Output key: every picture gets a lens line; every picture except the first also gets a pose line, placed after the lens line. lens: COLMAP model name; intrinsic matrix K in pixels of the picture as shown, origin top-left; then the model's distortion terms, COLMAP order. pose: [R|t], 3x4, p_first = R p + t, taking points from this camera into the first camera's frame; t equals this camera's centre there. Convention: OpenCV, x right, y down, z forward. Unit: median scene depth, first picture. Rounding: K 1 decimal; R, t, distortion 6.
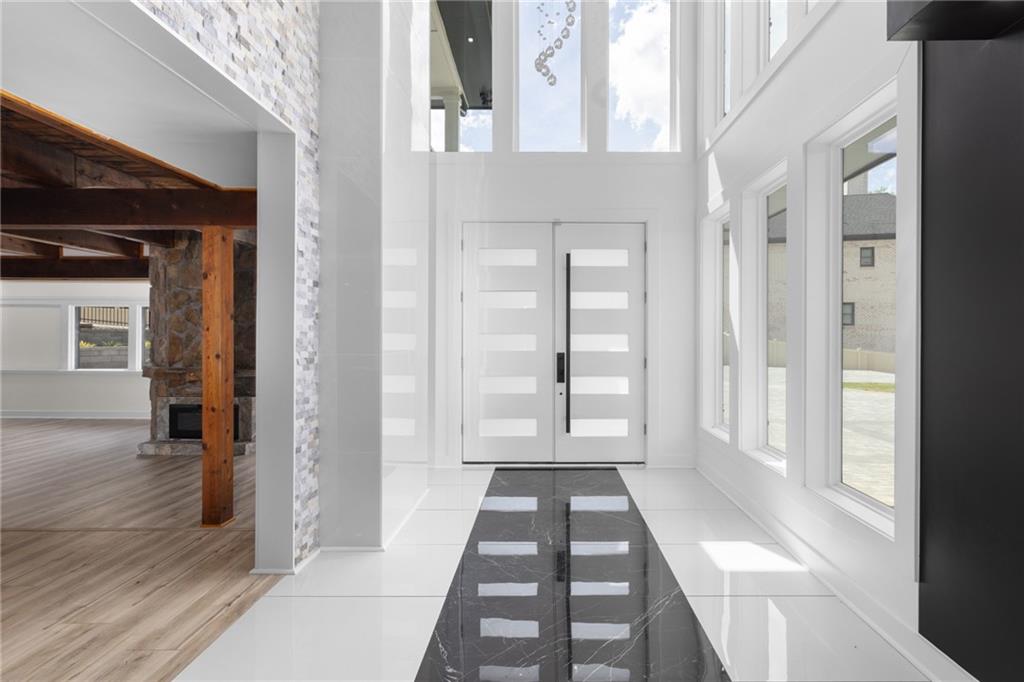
lens RADIAL K [[477.2, 0, 545.9], [0, 477.2, 337.2], [0, 0, 1]] dist [0.001177, 0.000165]
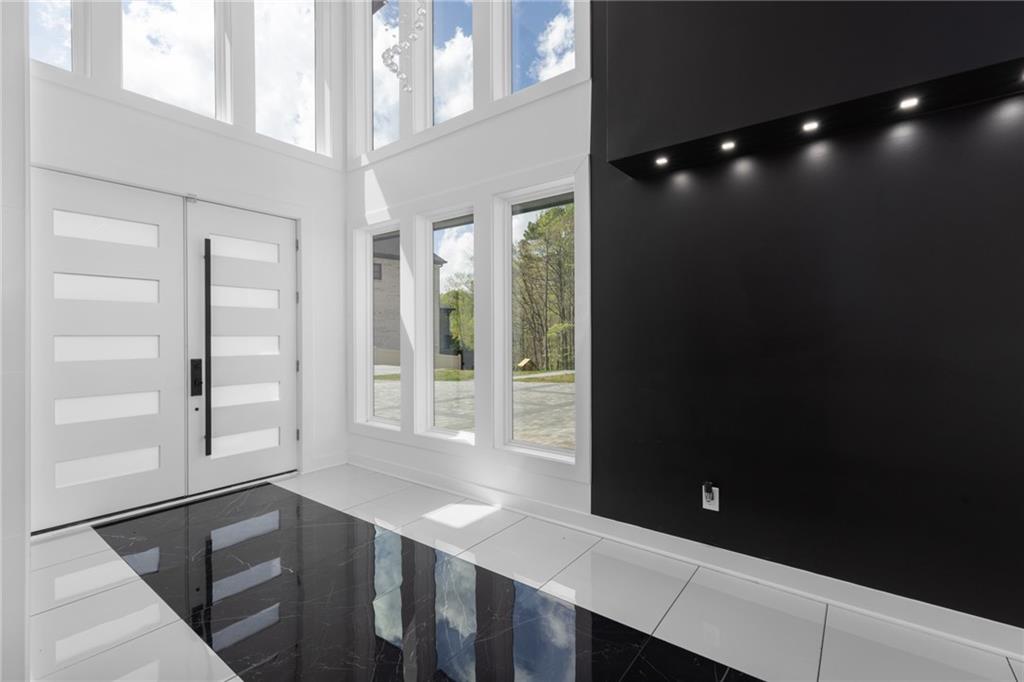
lens RADIAL K [[464.3, 0, 507.3], [0, 464.3, 336.7], [0, 0, 1]] dist [0.001894, 0.000075]
pose [[0.607323, -0.004845, 0.794440, -0.278273], [0.007734, 0.999970, 0.000185, -0.001849], [-0.794417, 0.006032, 0.607343, 0.096233]]
